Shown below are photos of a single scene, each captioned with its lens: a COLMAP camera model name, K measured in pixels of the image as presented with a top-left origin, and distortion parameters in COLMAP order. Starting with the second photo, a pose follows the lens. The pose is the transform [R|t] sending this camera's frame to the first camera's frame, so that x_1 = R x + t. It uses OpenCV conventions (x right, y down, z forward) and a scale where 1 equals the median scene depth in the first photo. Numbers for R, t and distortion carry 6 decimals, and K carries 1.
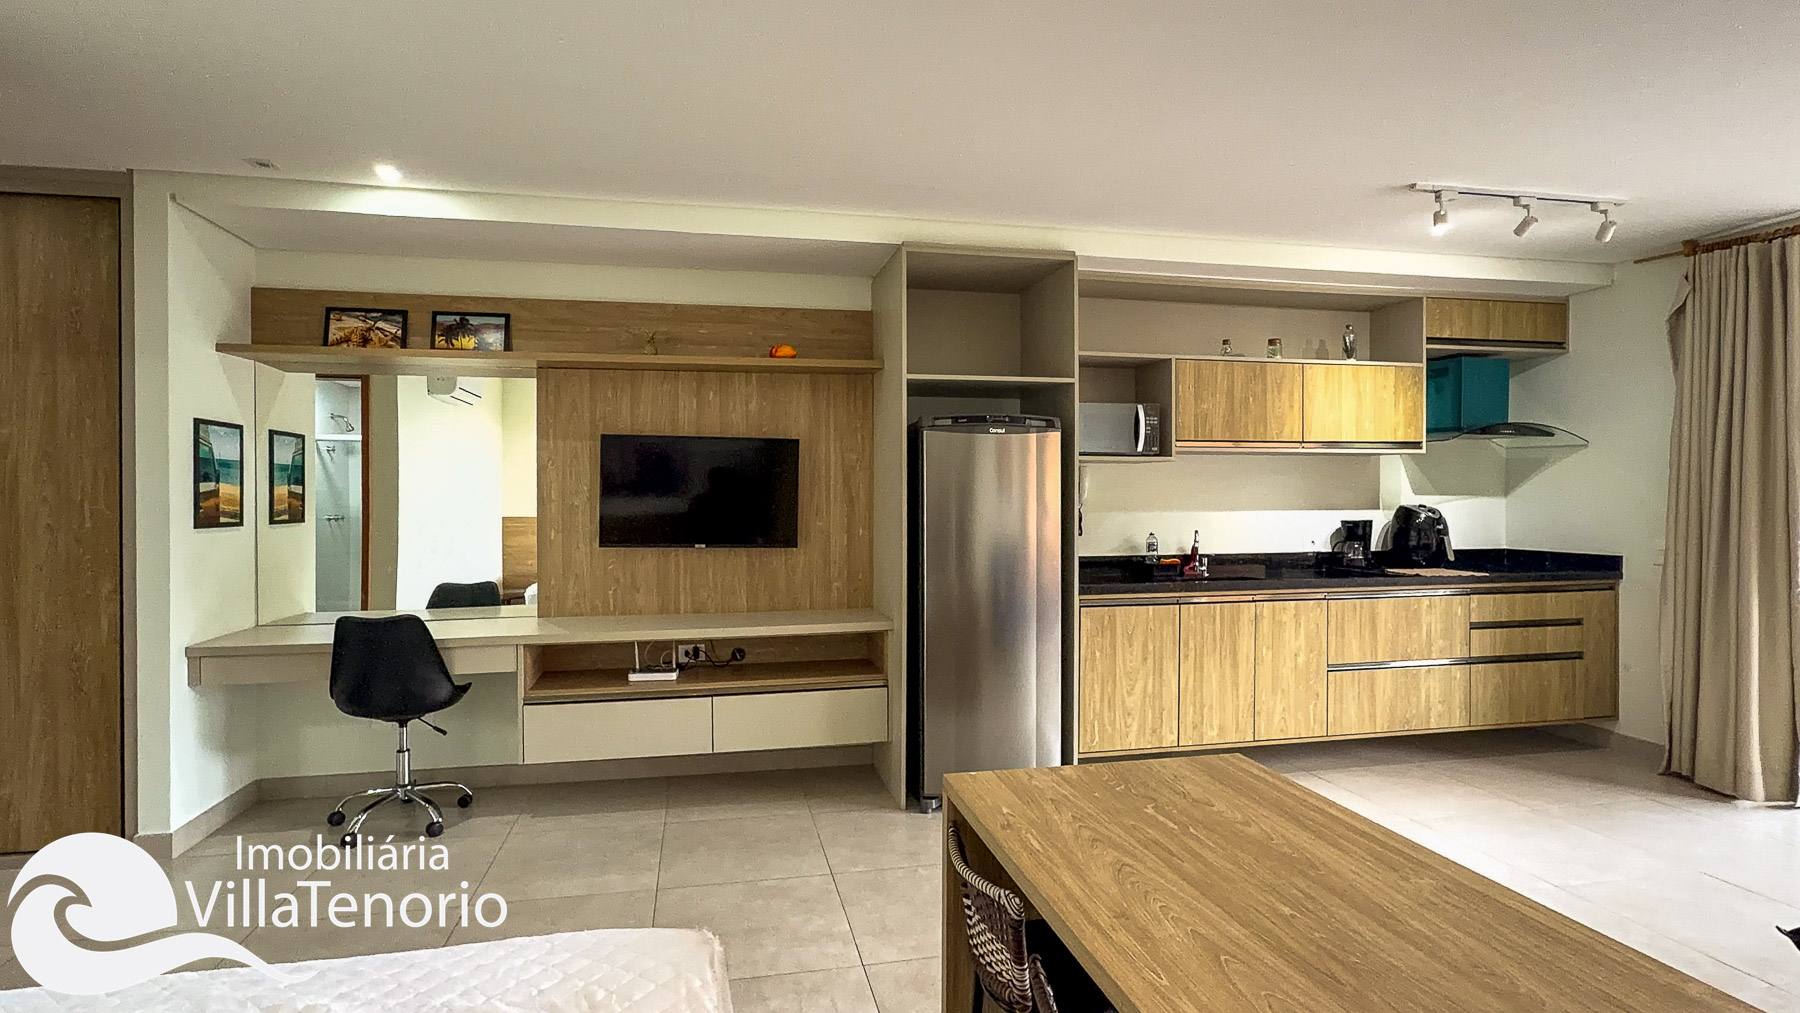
lens RADIAL K [[832.4, 0, 925.4], [0, 832.4, 505.3], [0, 0, 1]] dist [-0.013543, 0.003694]
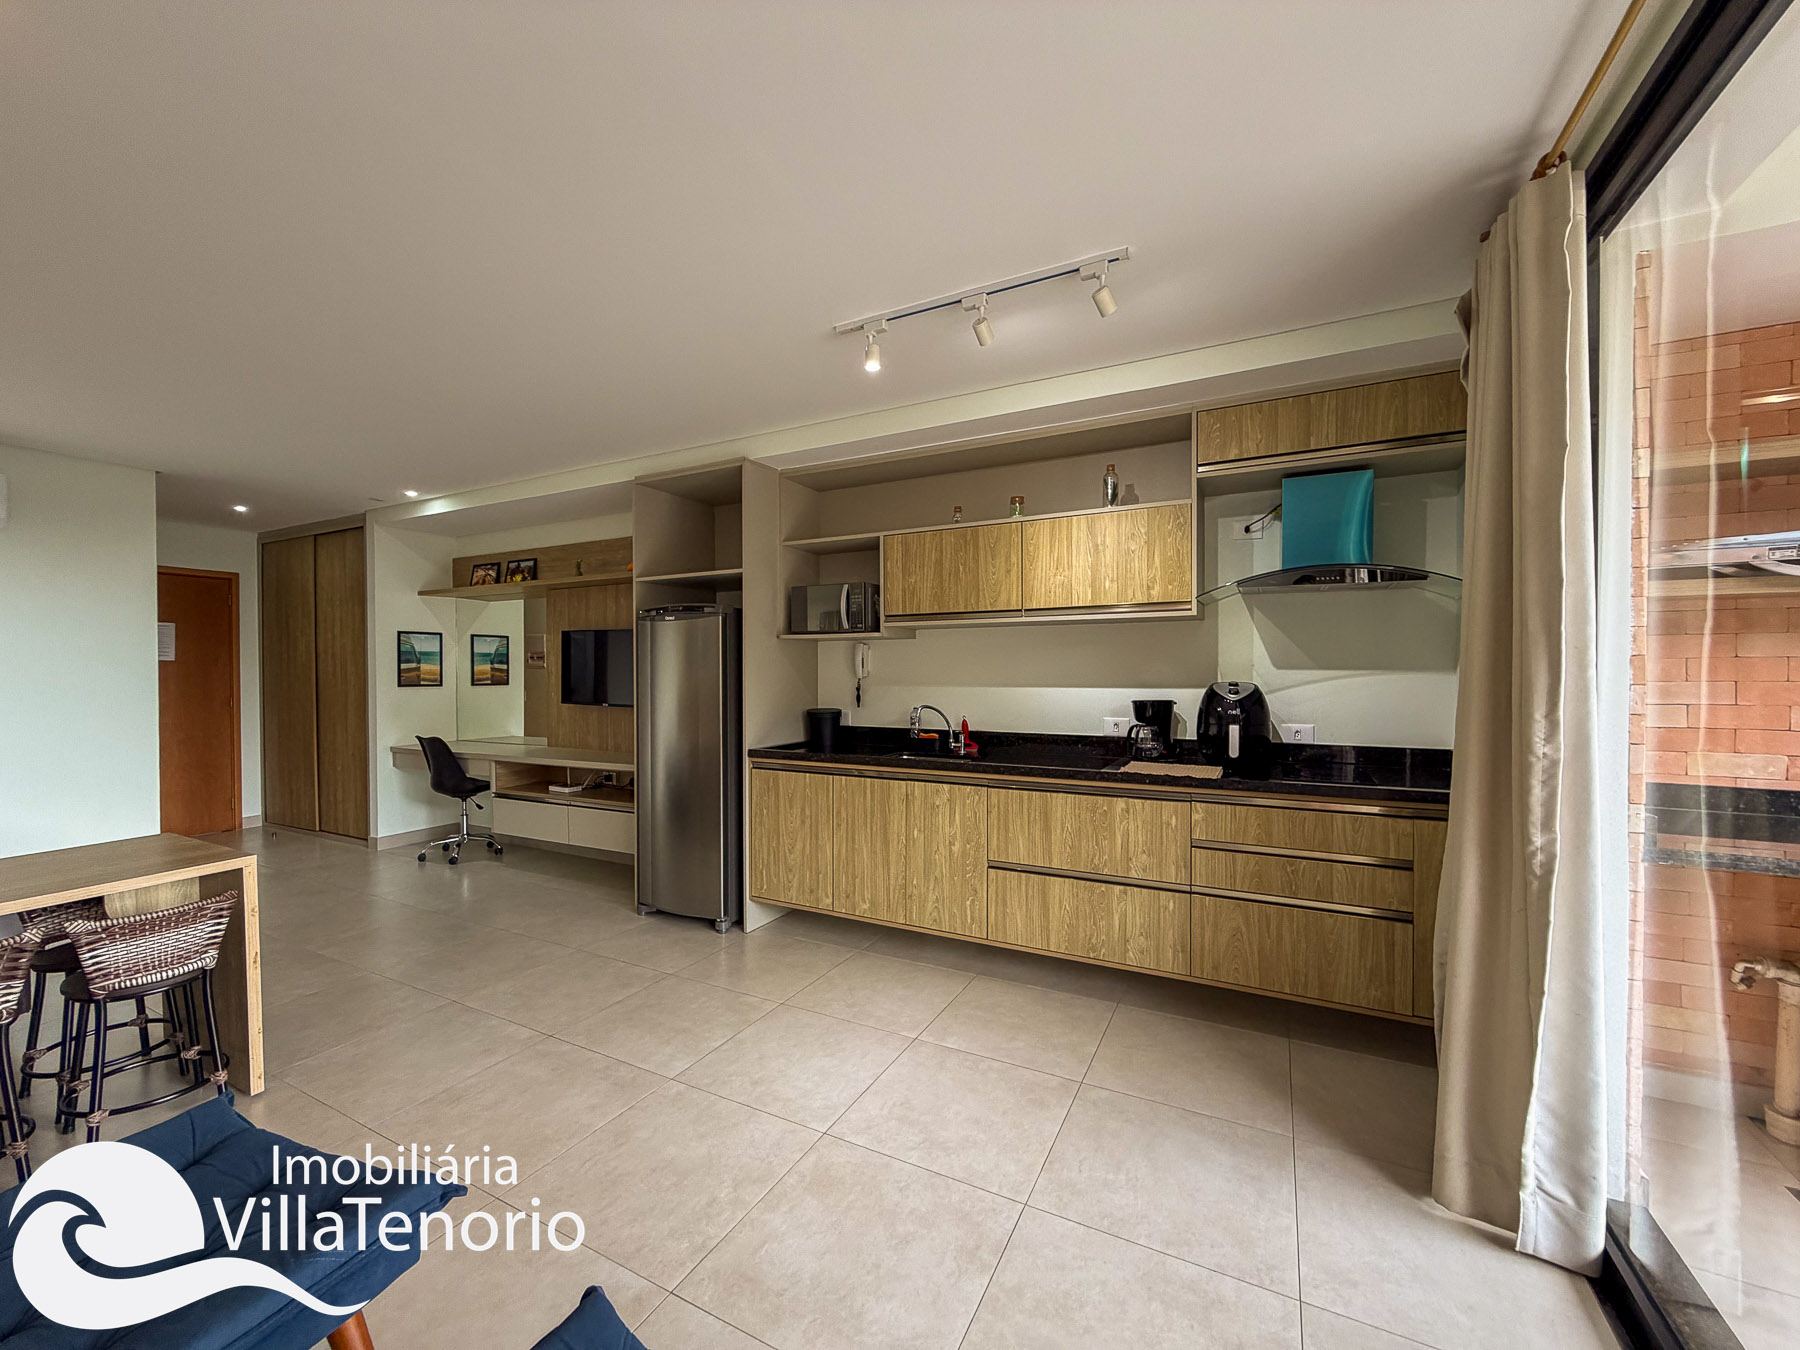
lens RADIAL K [[747.0, 0, 937.5], [0, 747.0, 682.2], [0, 0, 1]] dist [-0.007742, -0.000511]
pose [[0.770875, 0.010650, -0.636897, 1.122258], [-0.006442, 0.999939, 0.008923, -0.006947], [0.636954, -0.002776, 0.770897, 0.406701]]
